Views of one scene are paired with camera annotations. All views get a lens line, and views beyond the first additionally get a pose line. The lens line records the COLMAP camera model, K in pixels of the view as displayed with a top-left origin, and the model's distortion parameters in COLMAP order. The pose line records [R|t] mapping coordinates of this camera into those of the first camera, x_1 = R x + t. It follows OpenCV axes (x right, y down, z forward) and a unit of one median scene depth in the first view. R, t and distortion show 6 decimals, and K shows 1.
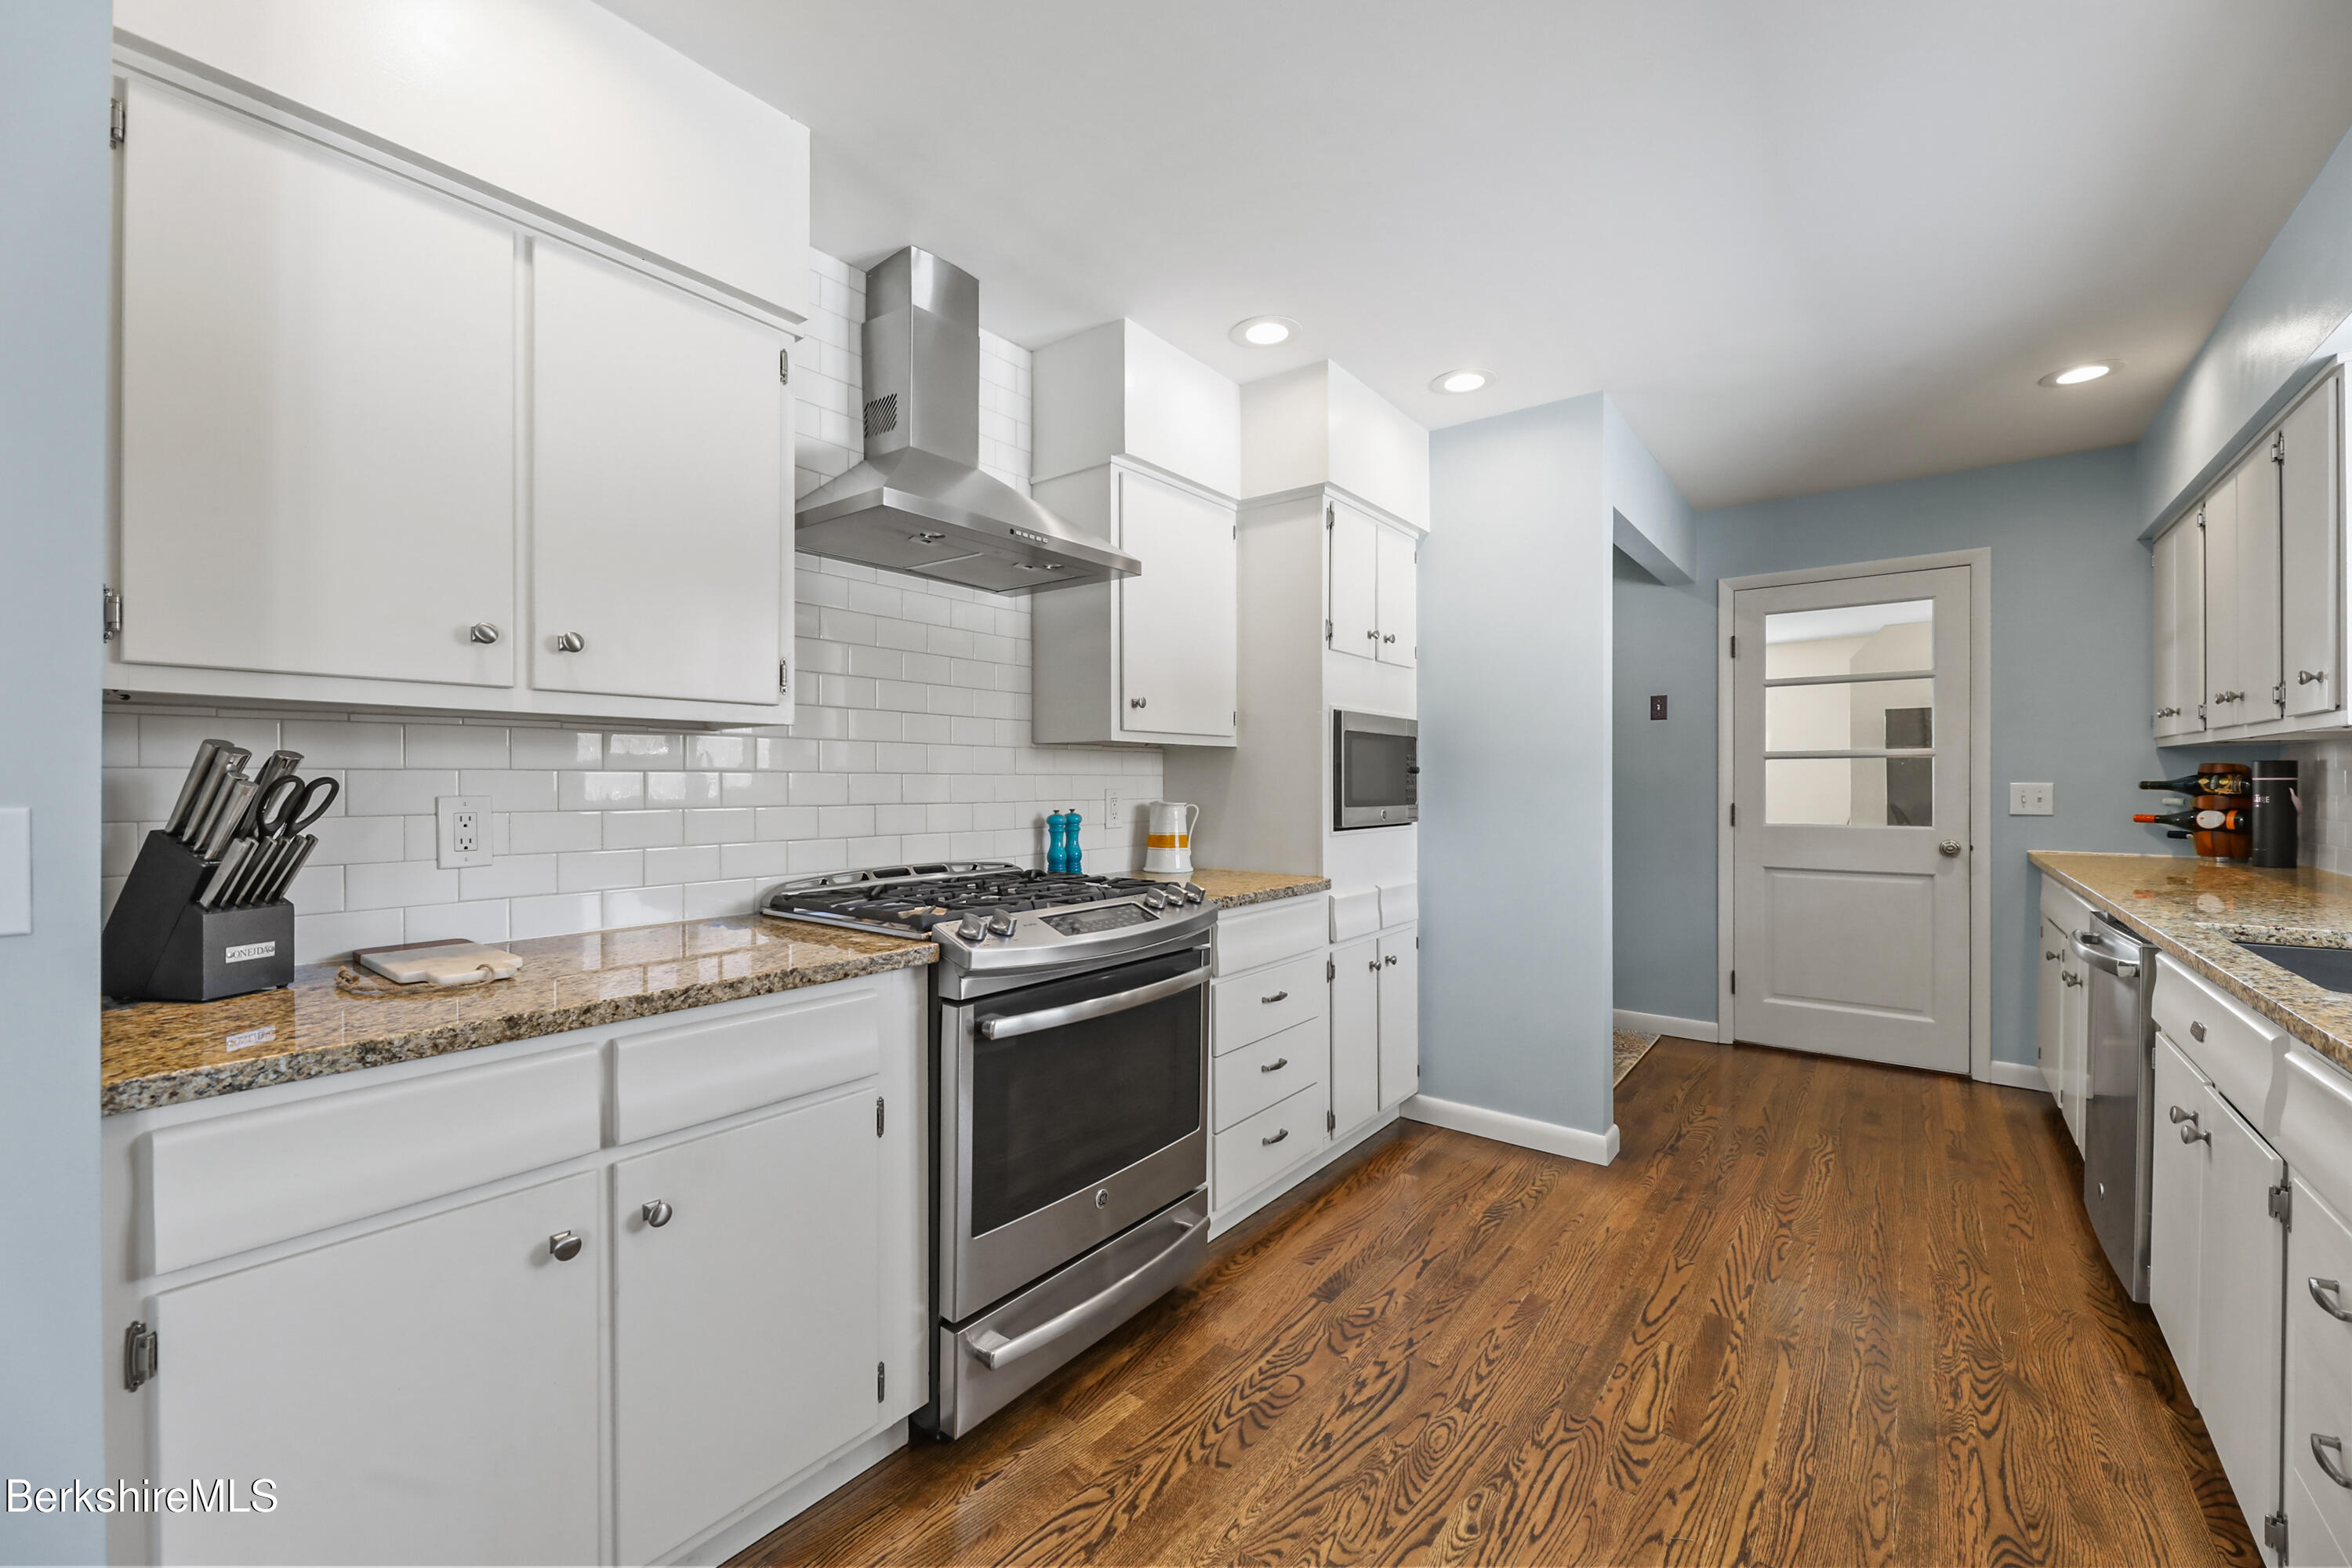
lens RADIAL K [[942.0, 0, 1159.0], [0, 942.0, 785.0], [0, 0, 1]] dist [-0.000504, -0.003314]
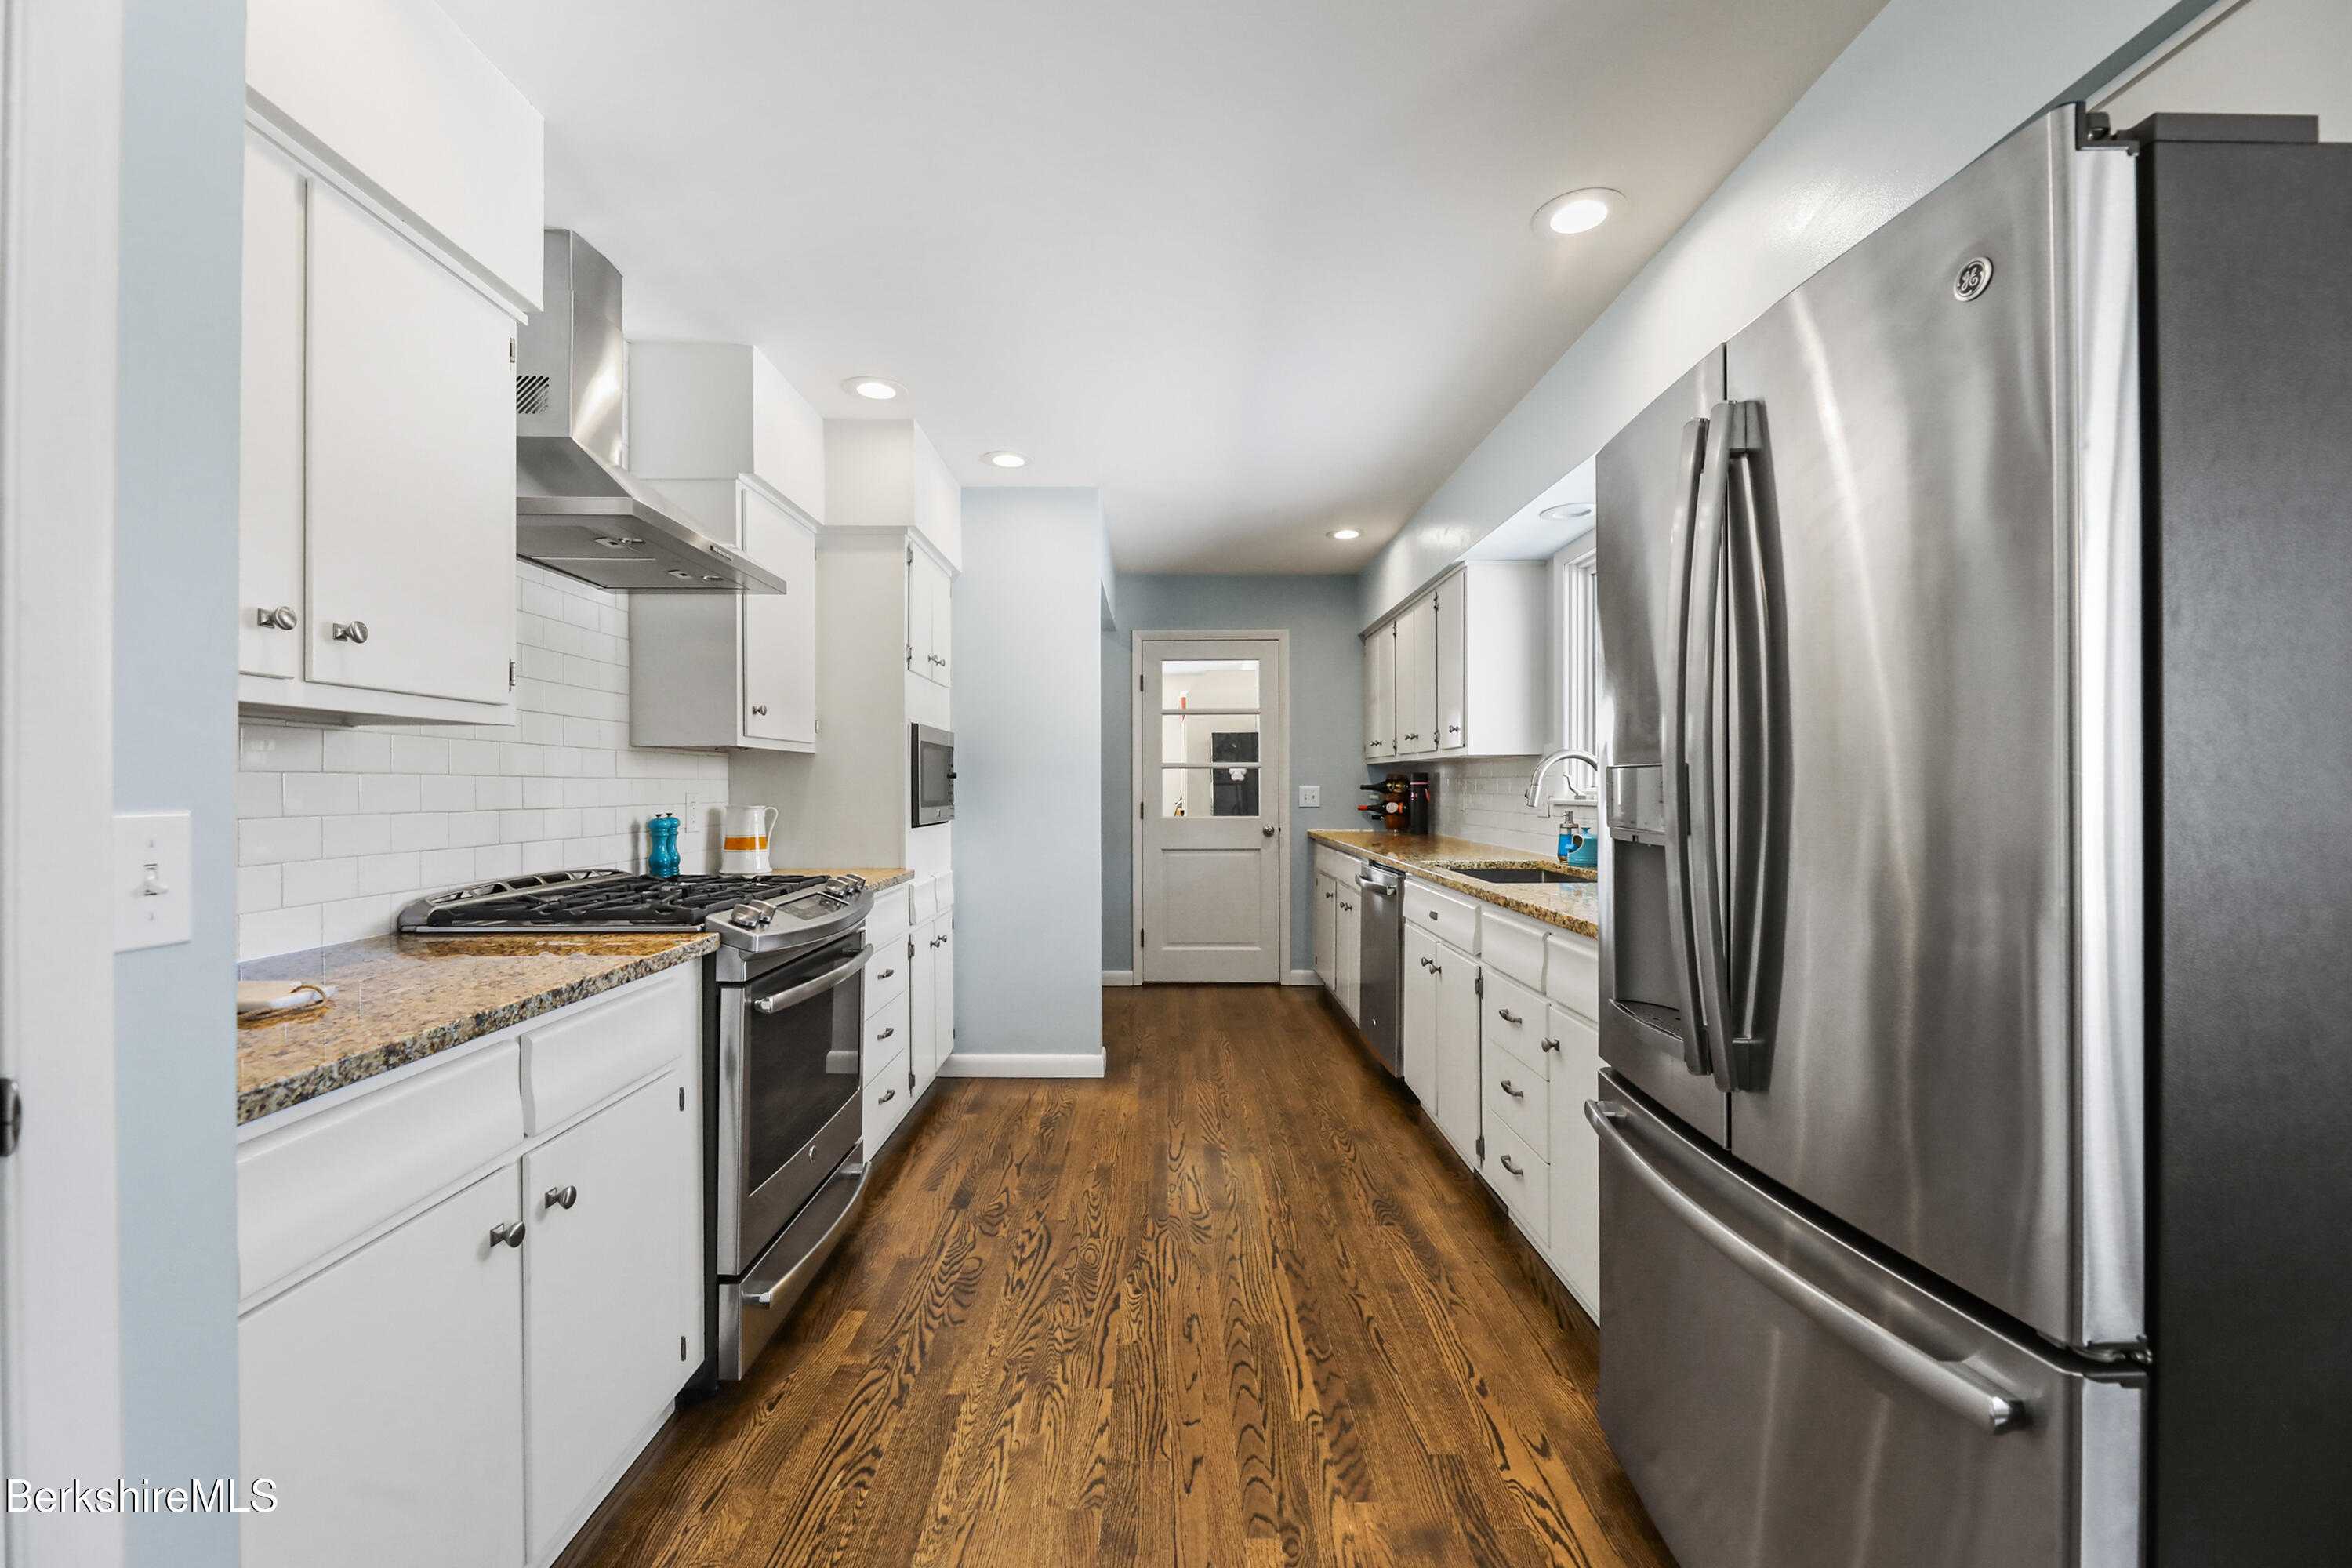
lens RADIAL K [[964.3, 0, 1160.5], [0, 964.3, 787.1], [0, 0, 1]] dist [0.000451, -0.004200]
pose [[0.786176, -0.001698, 0.618001, -0.357354], [0.003505, 0.999992, -0.001711, 0.002202], [-0.617993, 0.003511, 0.786176, -0.133752]]
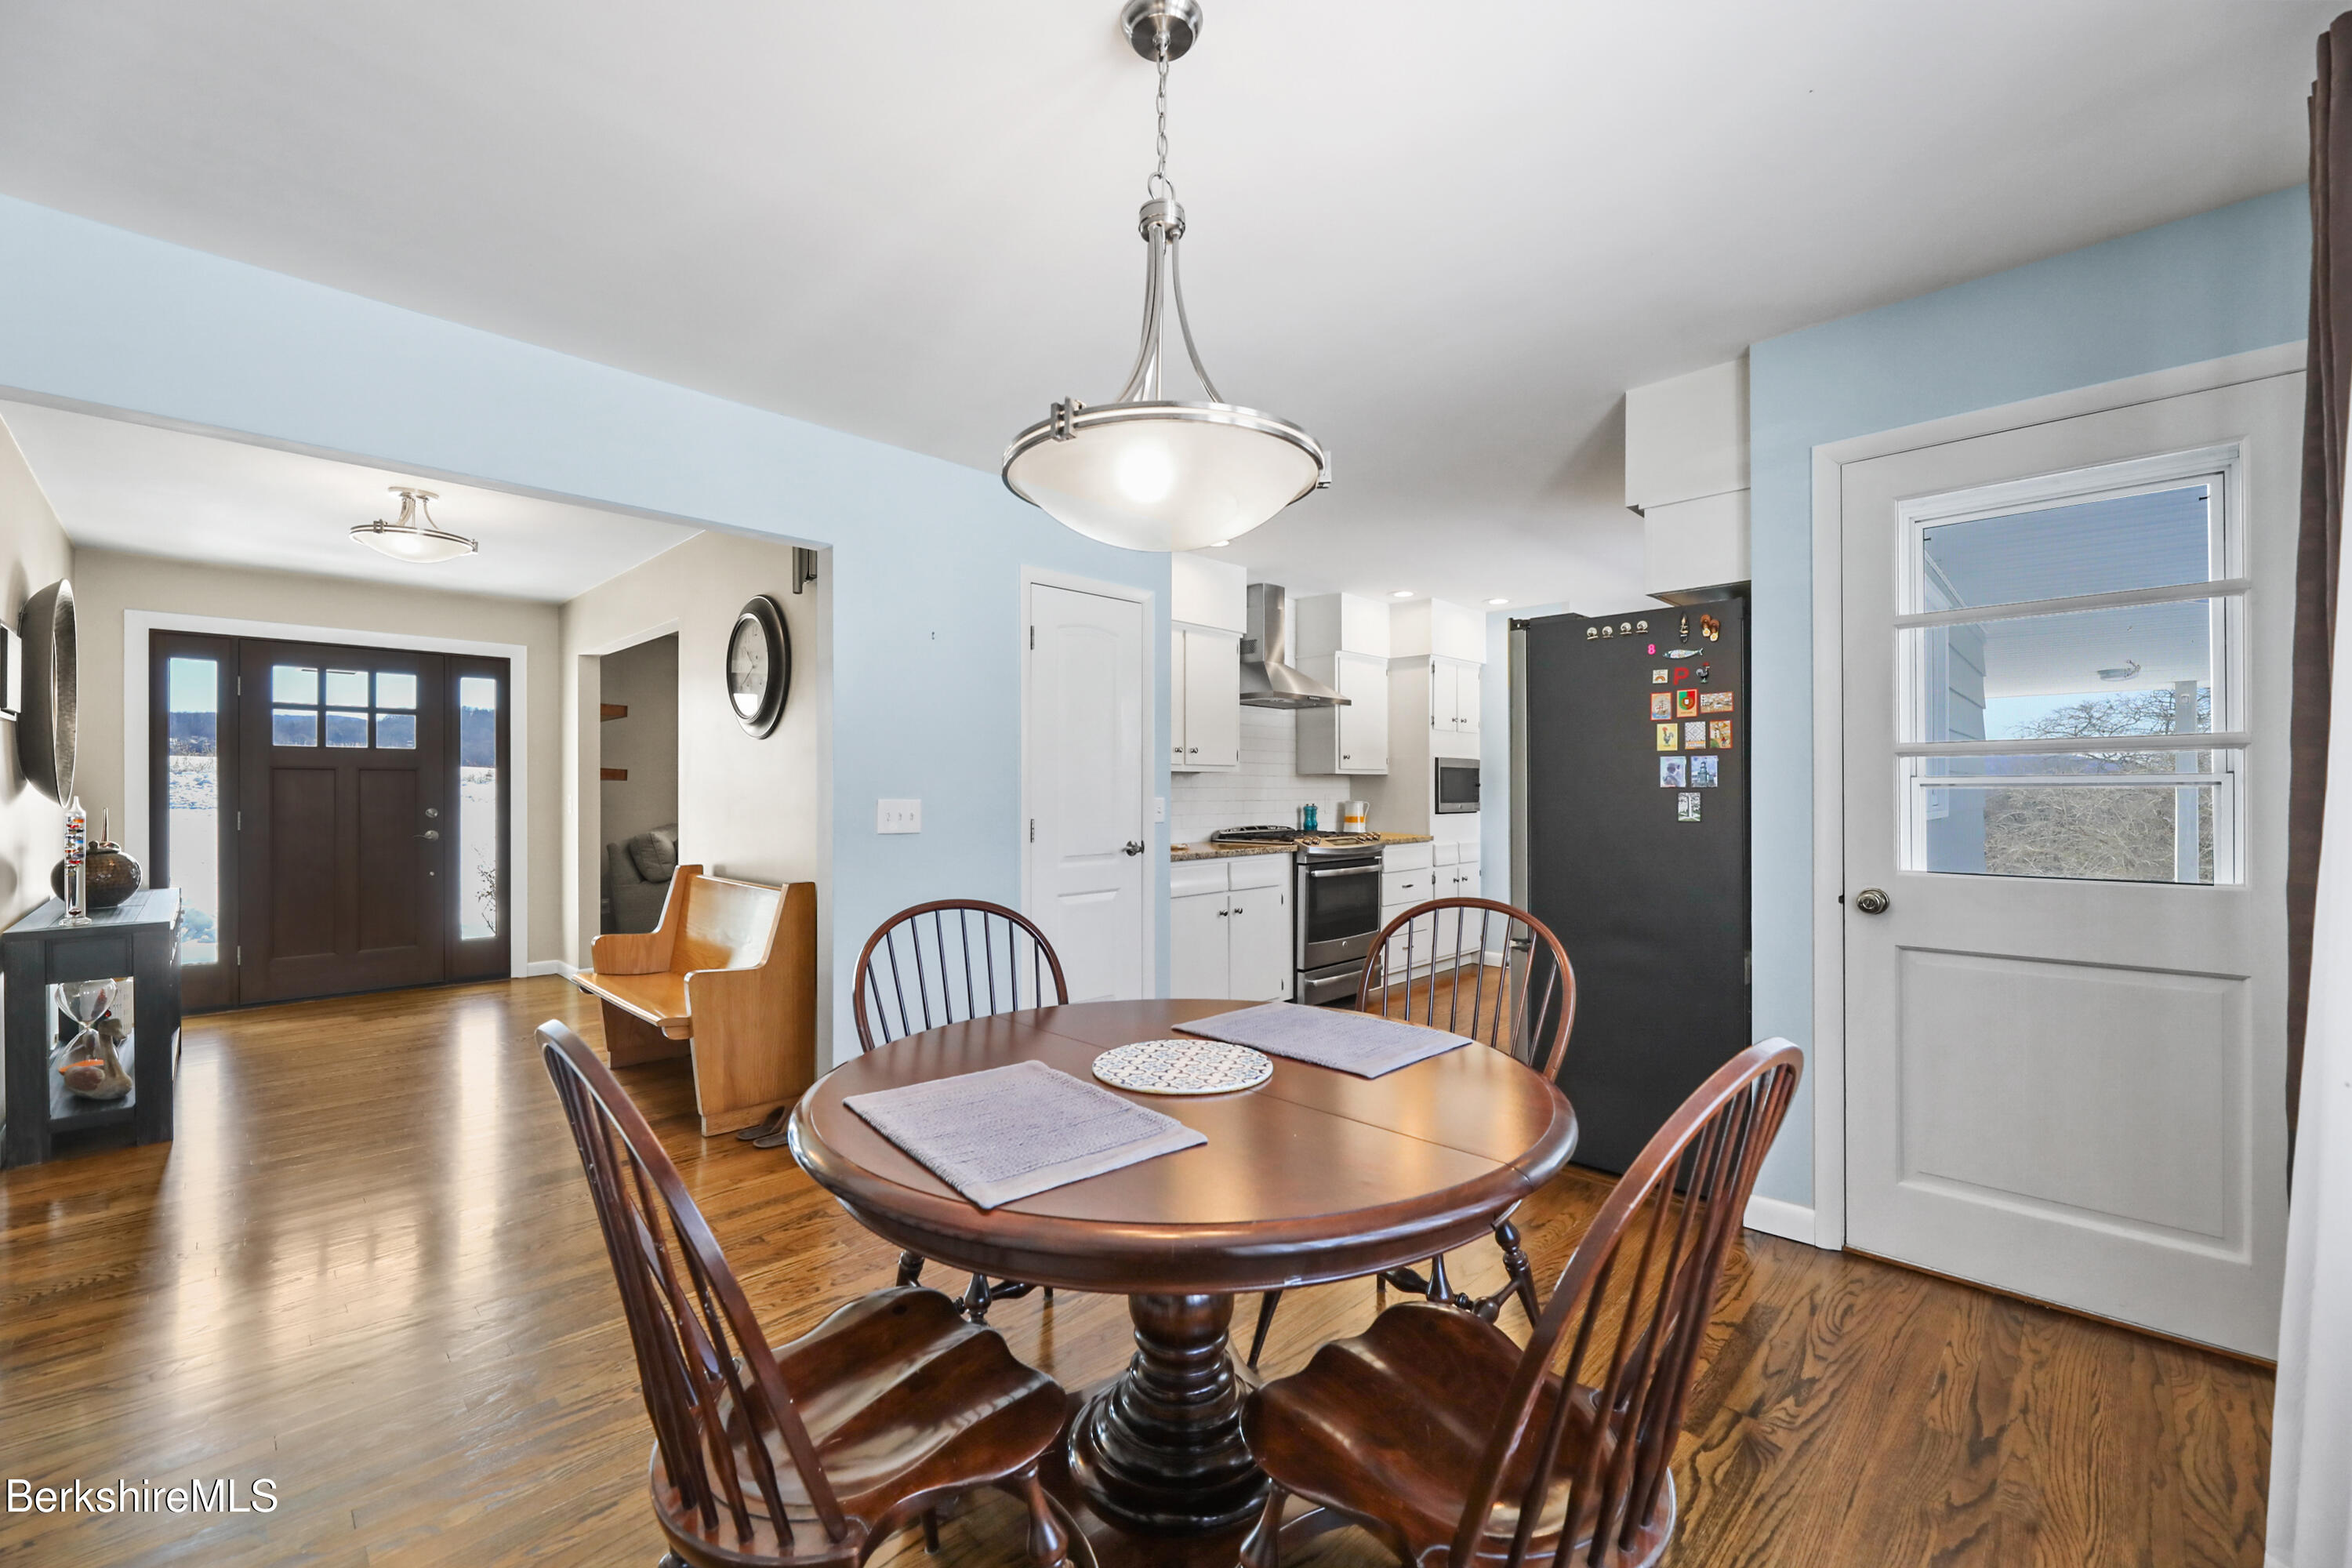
lens RADIAL K [[942.0, 0, 1159.0], [0, 942.0, 785.0], [0, 0, 1]] dist [-0.000504, -0.003314]
pose [[0.992698, -0.003337, -0.120577, -0.212048], [0.002239, 0.999955, -0.009237, 0.001343], [0.120602, 0.008900, 0.992661, -1.423128]]
